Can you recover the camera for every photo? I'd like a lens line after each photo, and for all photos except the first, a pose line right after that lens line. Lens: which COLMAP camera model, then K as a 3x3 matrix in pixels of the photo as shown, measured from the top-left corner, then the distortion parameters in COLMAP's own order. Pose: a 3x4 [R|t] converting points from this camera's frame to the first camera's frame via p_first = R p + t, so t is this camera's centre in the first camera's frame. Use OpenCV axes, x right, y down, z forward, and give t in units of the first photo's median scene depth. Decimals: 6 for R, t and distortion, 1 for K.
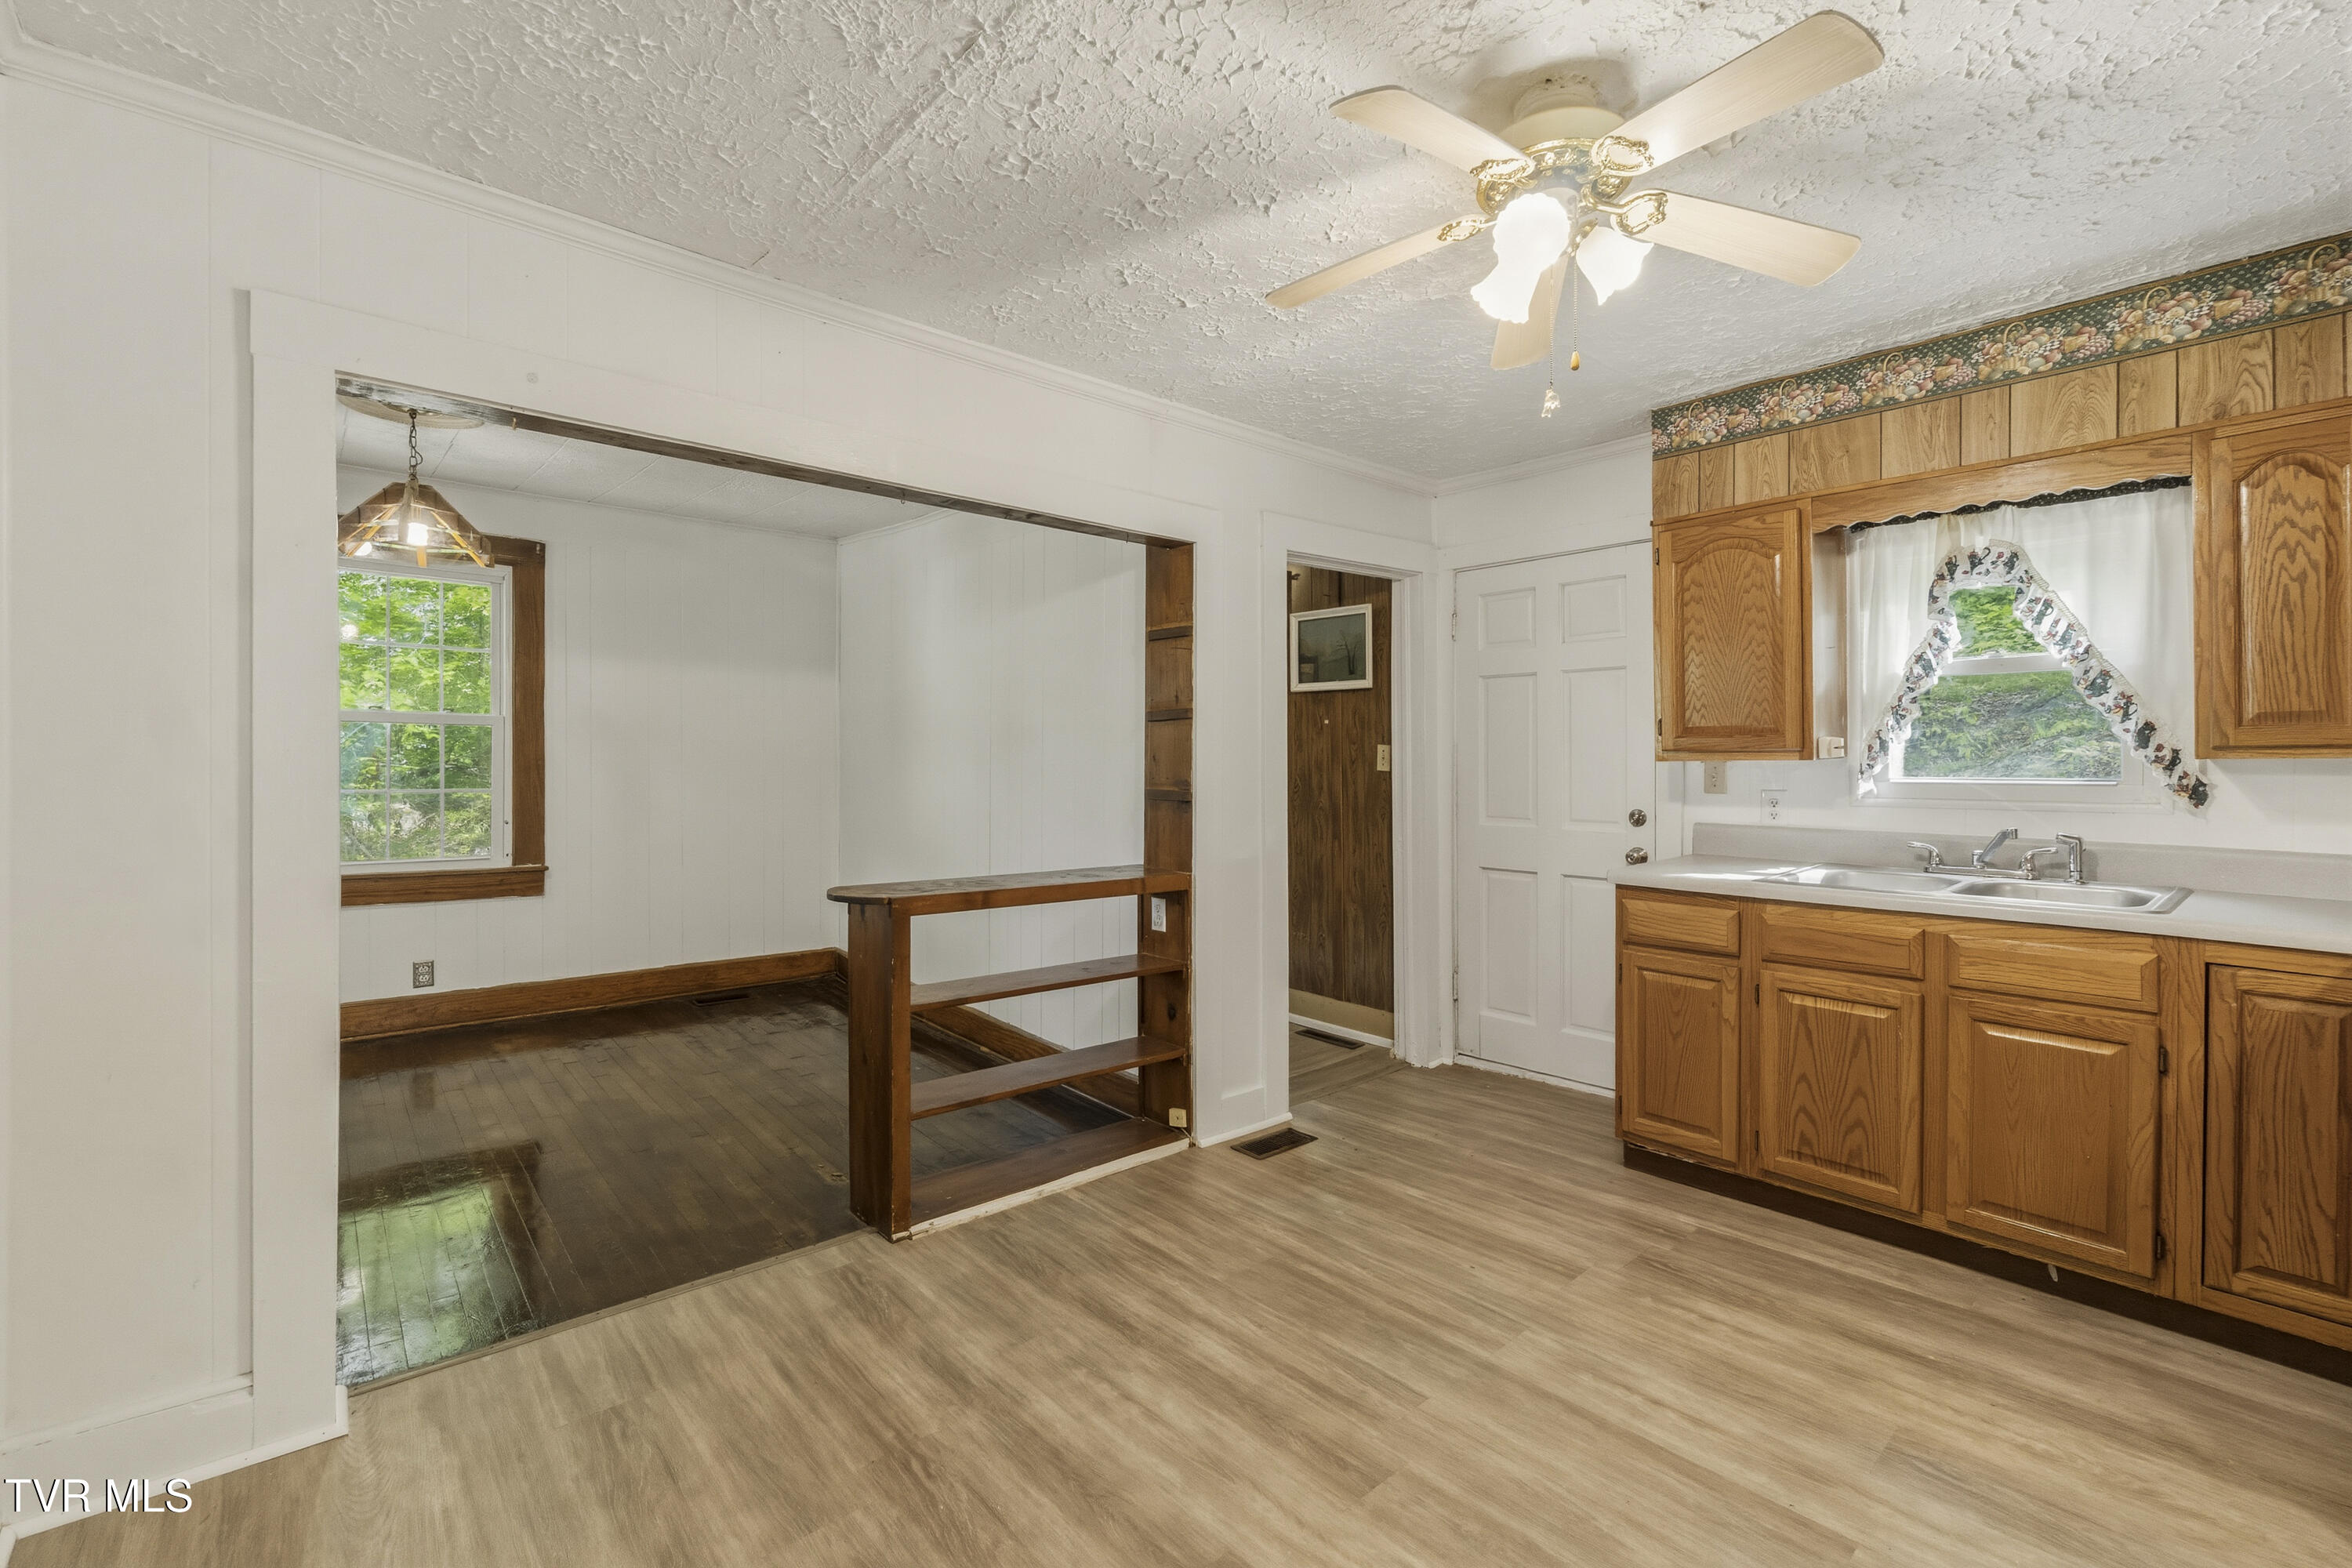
lens RADIAL K [[1027.3, 0, 1172.9], [0, 1027.3, 765.8], [0, 0, 1]] dist [-0.000191, 0.000377]
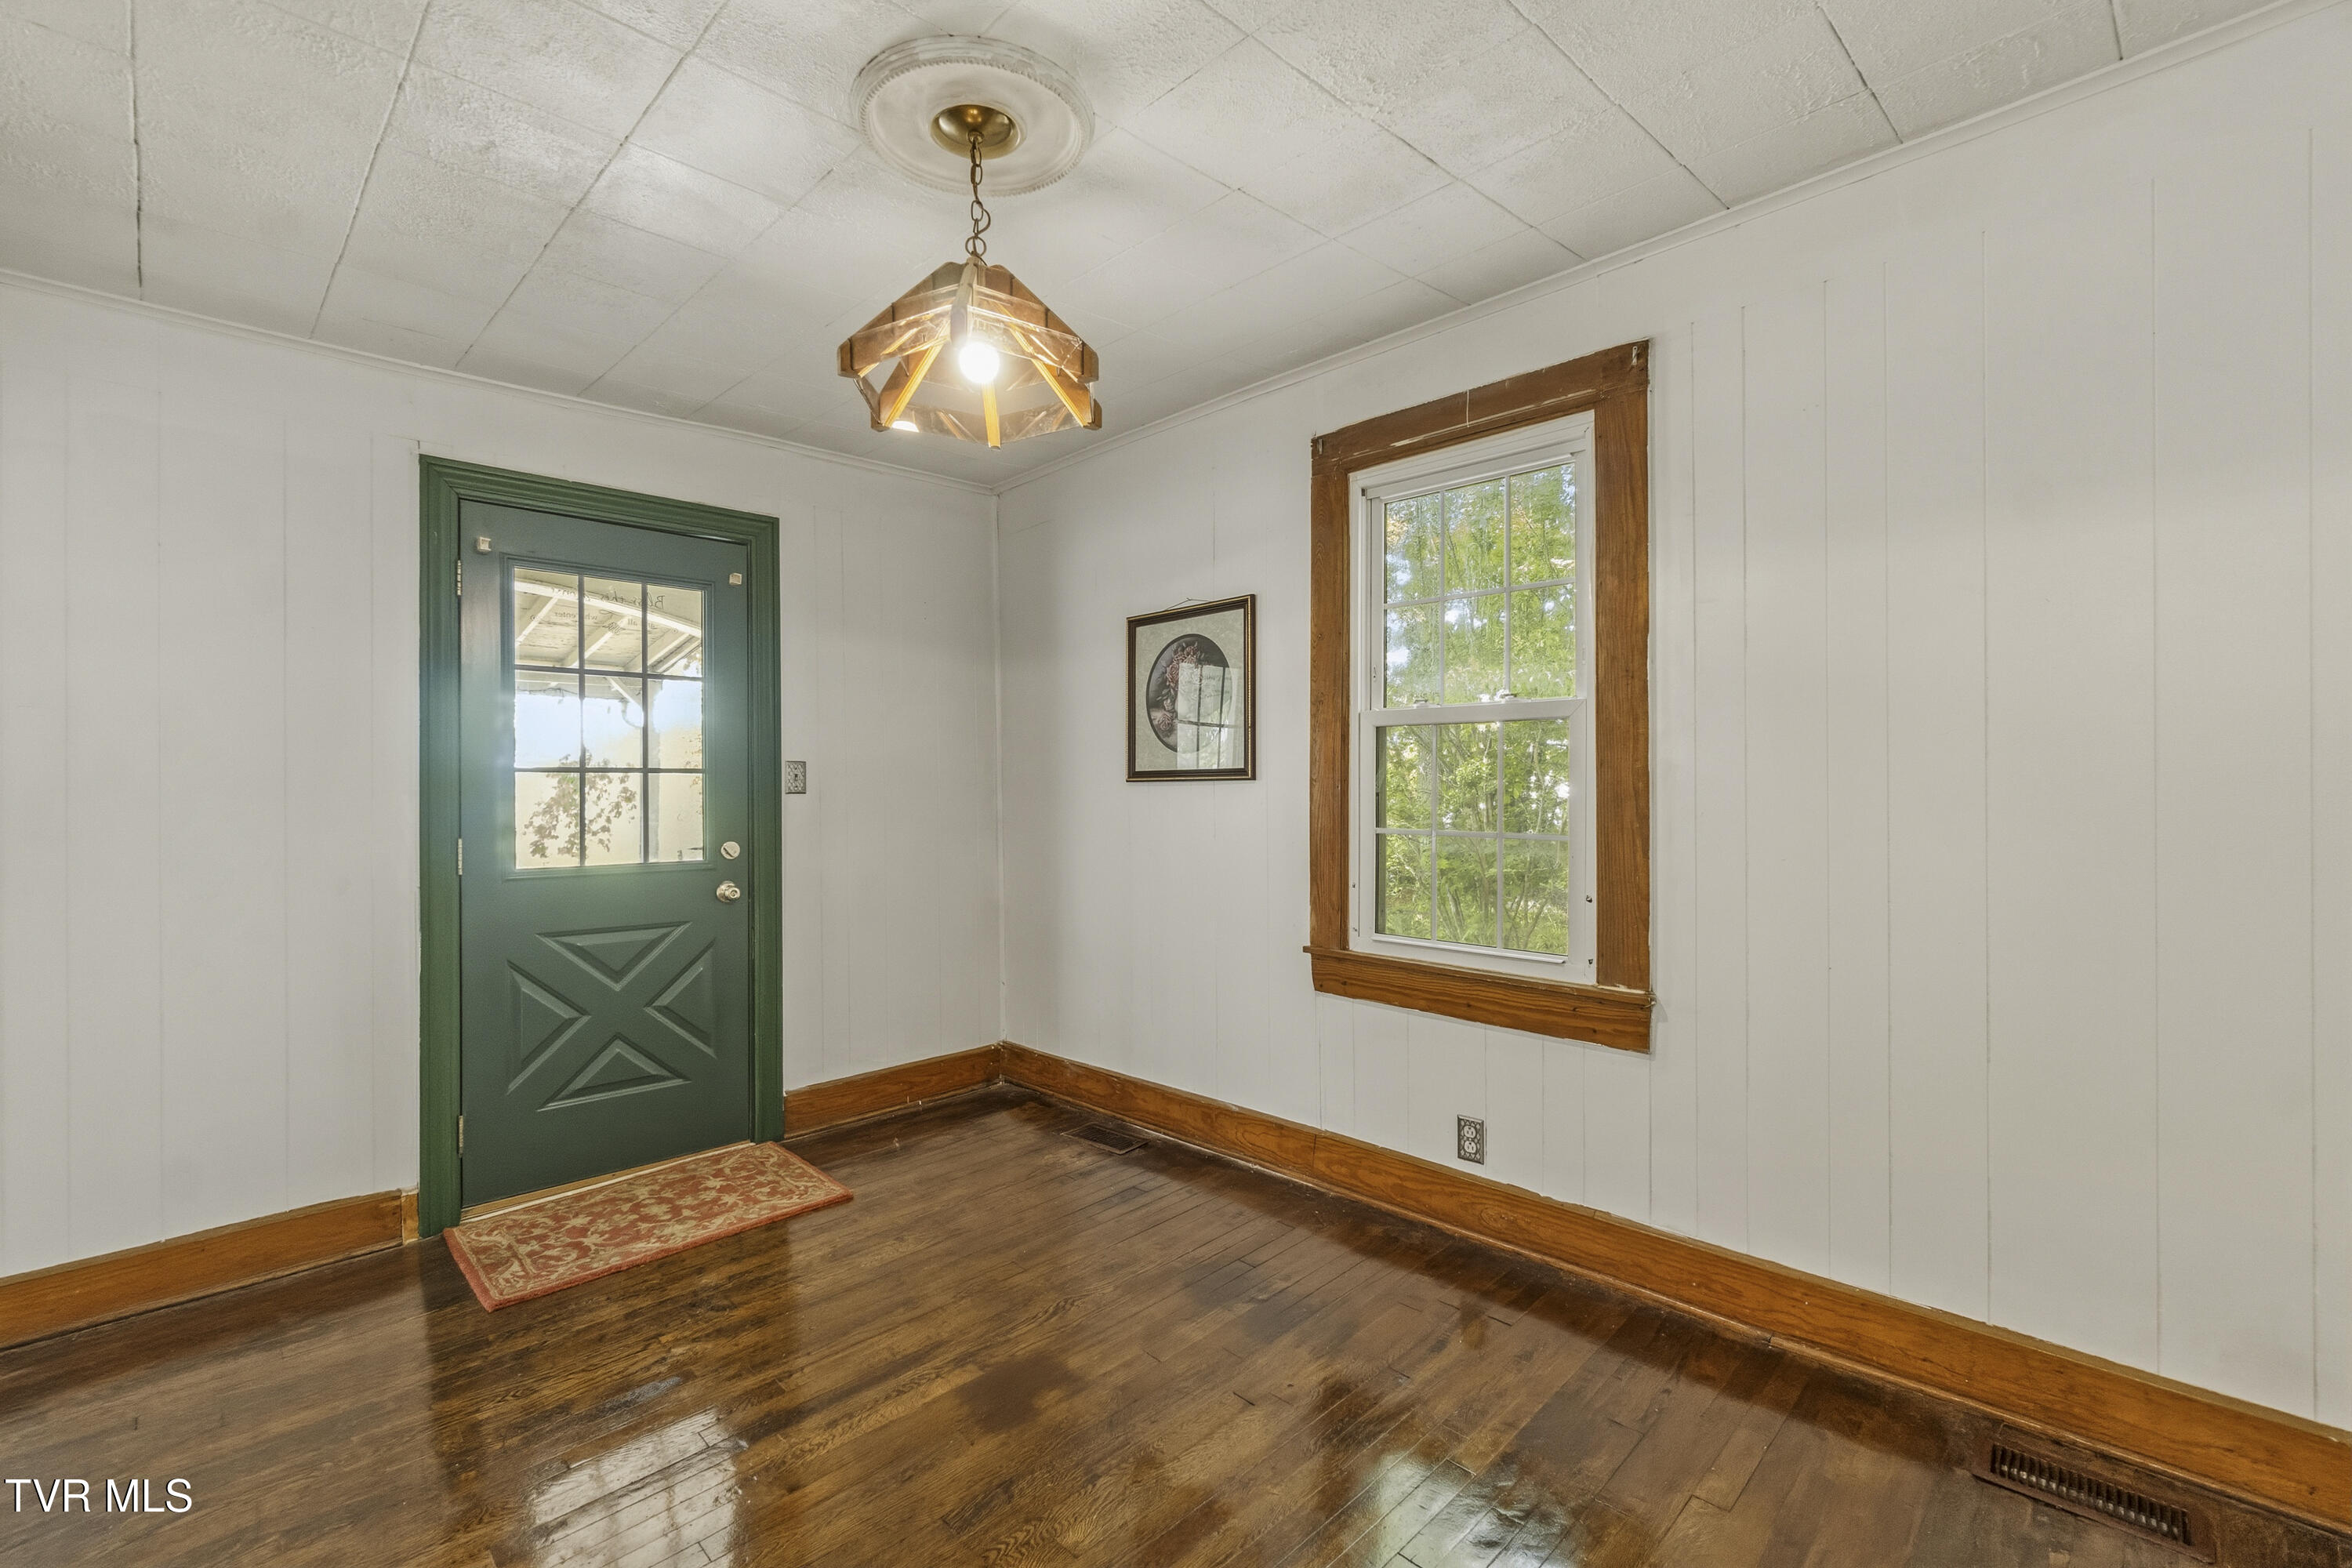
lens RADIAL K [[1018.0, 0, 1170.1], [0, 1018.0, 795.3], [0, 0, 1]] dist [-0.001616, -0.000459]
pose [[0.058116, 0.002323, -0.998307, -0.234925], [0.002447, 0.999994, 0.002470, -0.000049], [0.998307, -0.002586, 0.058110, 1.259896]]
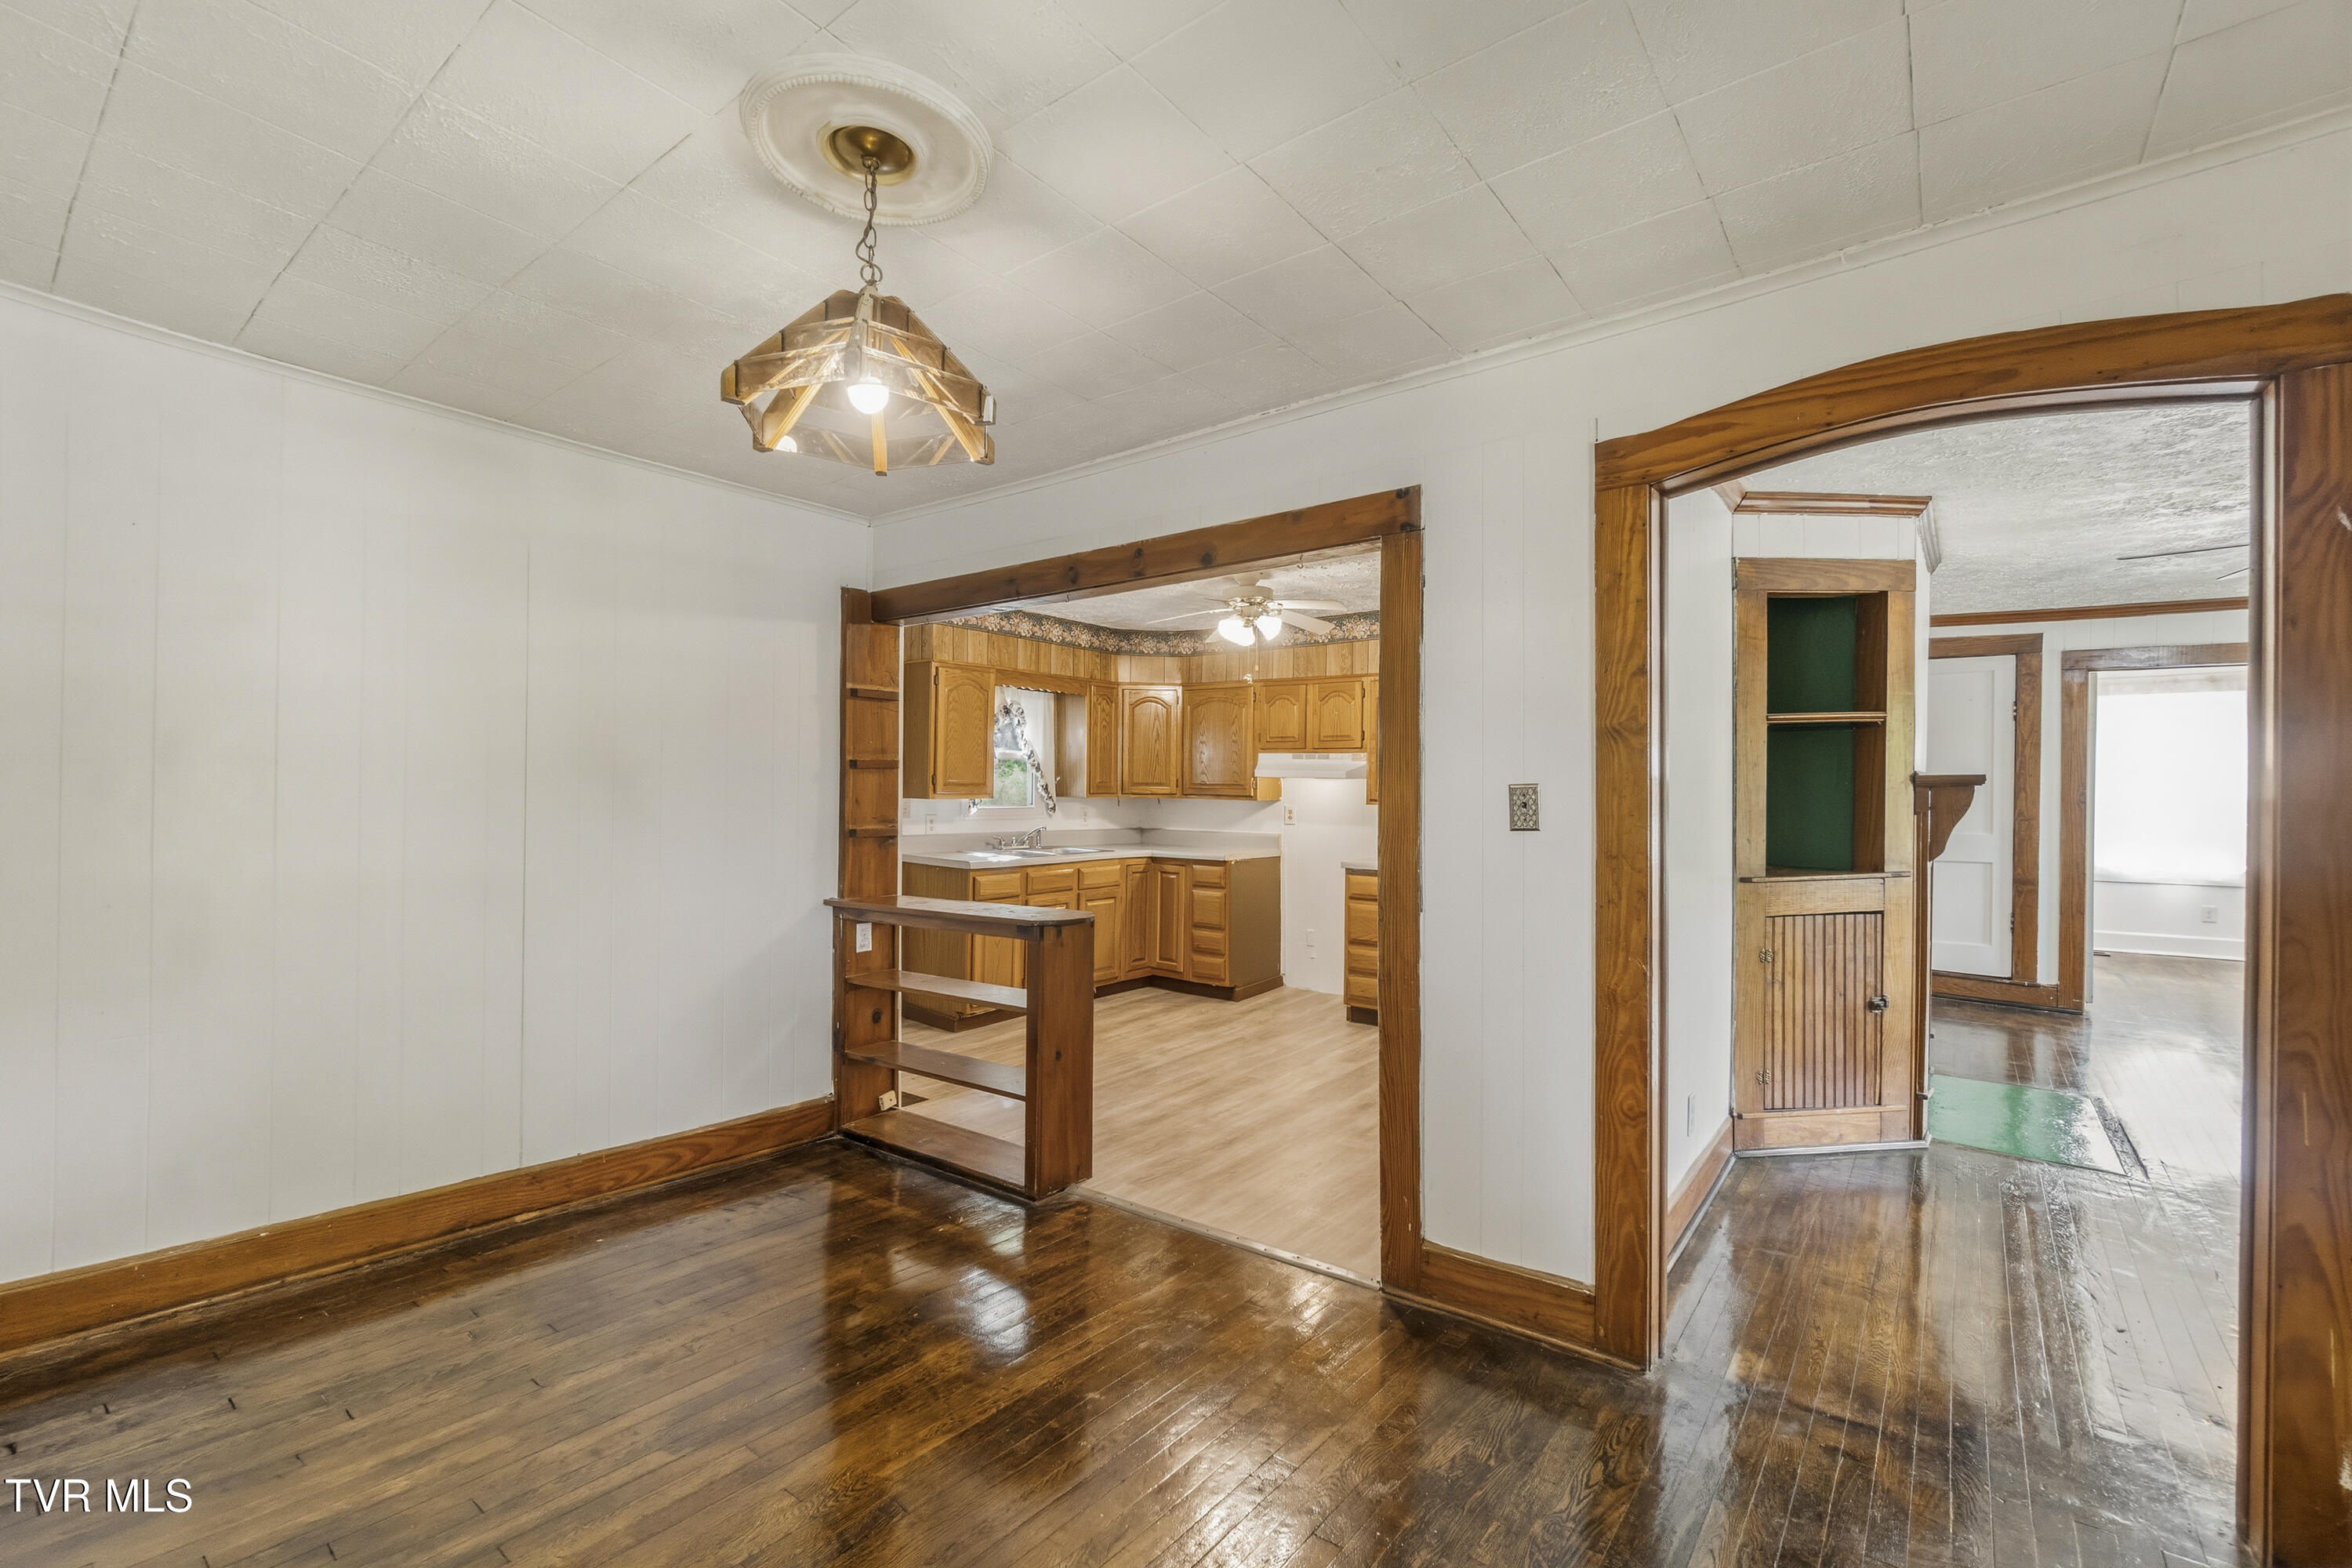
lens RADIAL K [[1018.0, 0, 1170.1], [0, 1018.0, 795.3], [0, 0, 1]] dist [-0.001616, -0.000459]
pose [[-0.192437, -0.006740, 0.981286, -1.511659], [-0.000338, 0.999977, 0.006802, -0.027164], [-0.981309, 0.000977, -0.192435, 1.118548]]
